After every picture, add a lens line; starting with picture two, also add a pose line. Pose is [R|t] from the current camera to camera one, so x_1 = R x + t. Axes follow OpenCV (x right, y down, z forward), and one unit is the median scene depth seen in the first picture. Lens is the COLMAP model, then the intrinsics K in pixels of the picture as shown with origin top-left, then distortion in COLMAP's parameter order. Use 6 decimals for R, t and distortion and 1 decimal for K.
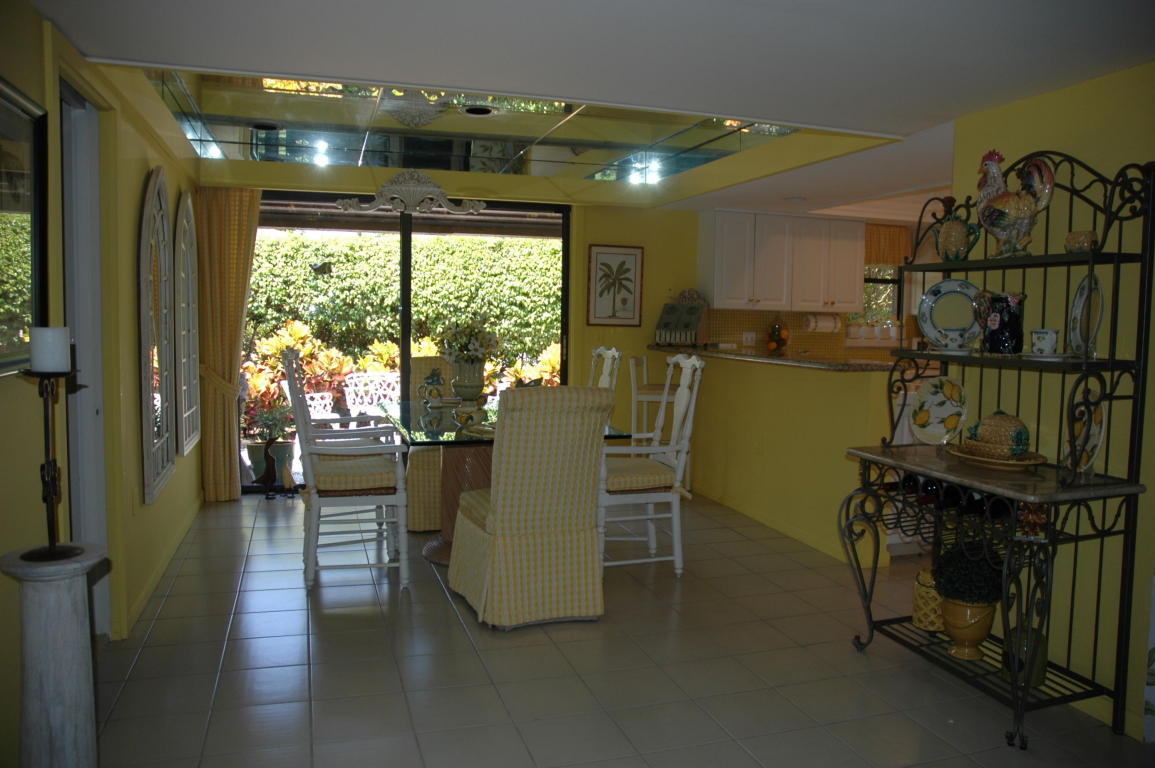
lens RADIAL K [[882.5, 0, 580.2], [0, 882.5, 388.8], [0, 0, 1]] dist [-0.173902, 0.145437]
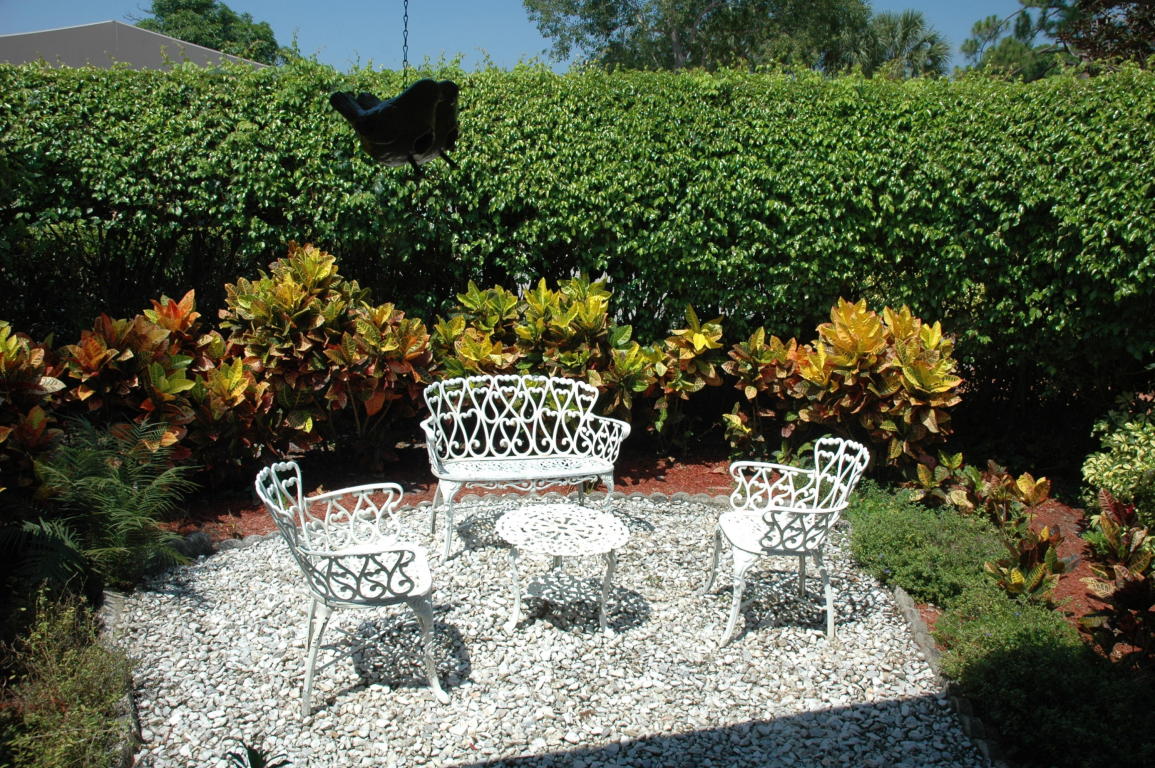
lens RADIAL K [[882.5, 0, 576.9], [0, 882.5, 387.0], [0, 0, 1]] dist [-0.173902, 0.145437]
pose [[0.999259, 0.024312, -0.029836, -0.159227], [-0.019824, 0.989605, 0.142440, -0.069651], [0.032989, -0.141743, 0.989354, 0.508273]]
